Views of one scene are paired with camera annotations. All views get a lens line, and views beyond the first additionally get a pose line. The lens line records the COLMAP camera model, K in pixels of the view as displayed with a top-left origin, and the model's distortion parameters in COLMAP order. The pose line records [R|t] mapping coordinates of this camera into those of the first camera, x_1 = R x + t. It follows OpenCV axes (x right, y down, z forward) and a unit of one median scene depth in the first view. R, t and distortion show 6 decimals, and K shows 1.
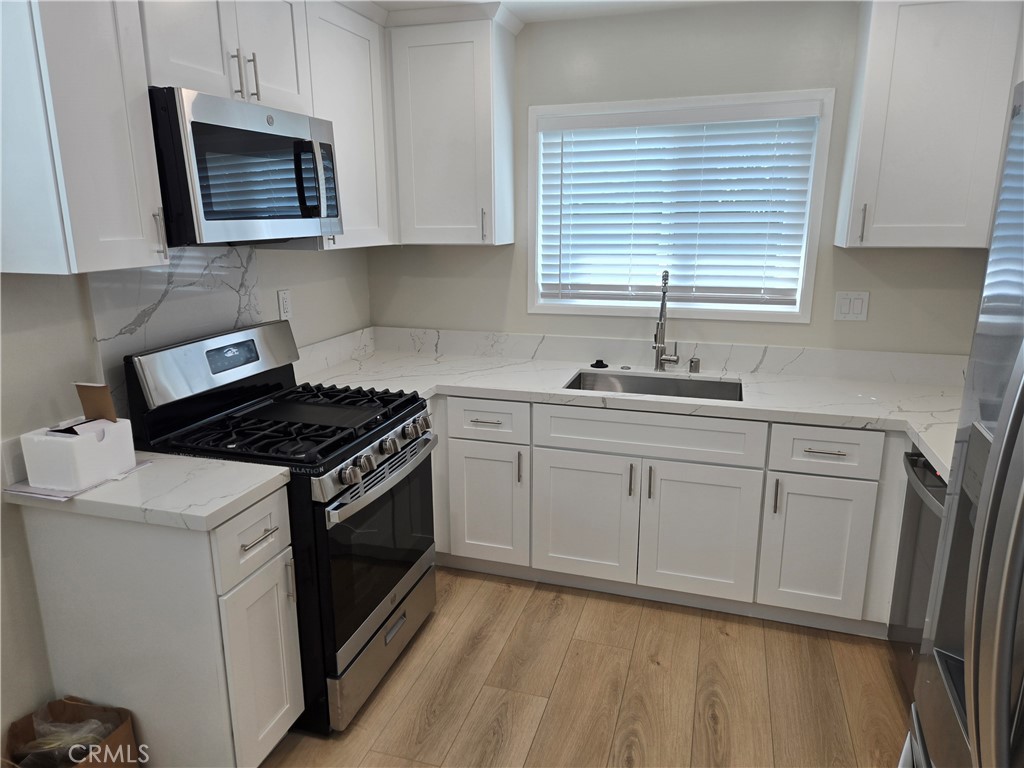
lens RADIAL K [[689.0, 0, 503.6], [0, 689.0, 381.1], [0, 0, 1]] dist [0.074508, -0.057725]
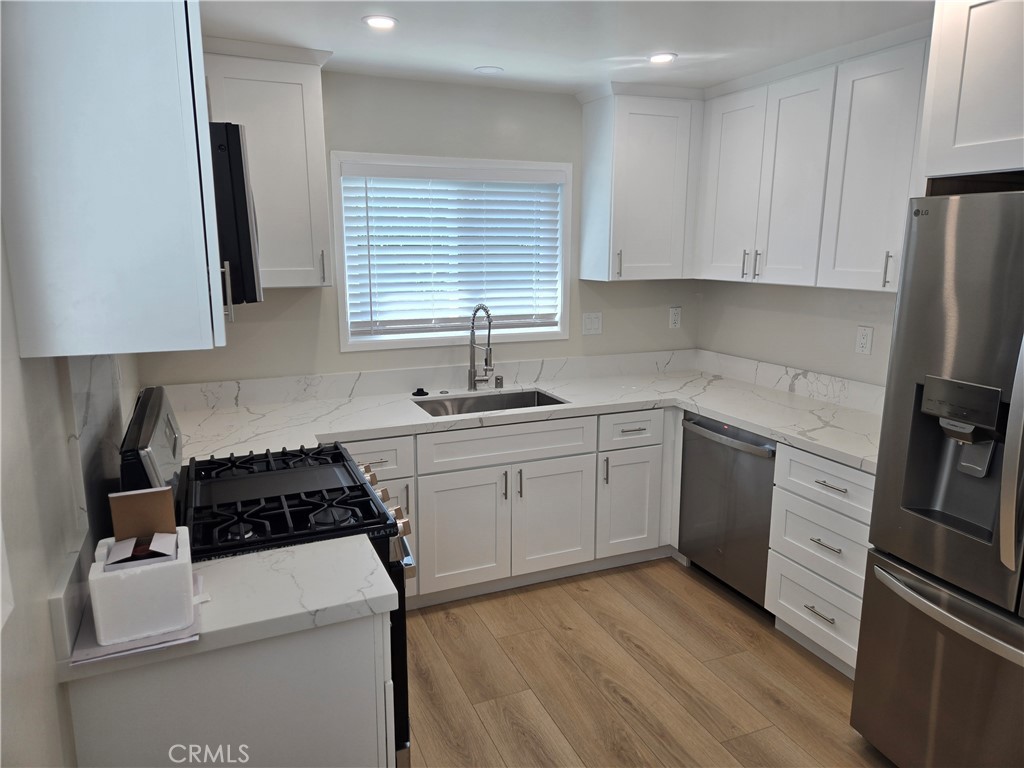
lens RADIAL K [[681.5, 0, 507.8], [0, 681.5, 371.6], [0, 0, 1]] dist [0.075853, -0.056091]
pose [[0.762946, -0.115493, 0.636062, -0.490896], [0.148511, 0.988910, 0.001425, -0.043125], [-0.629172, 0.093375, 0.771637, 0.100647]]
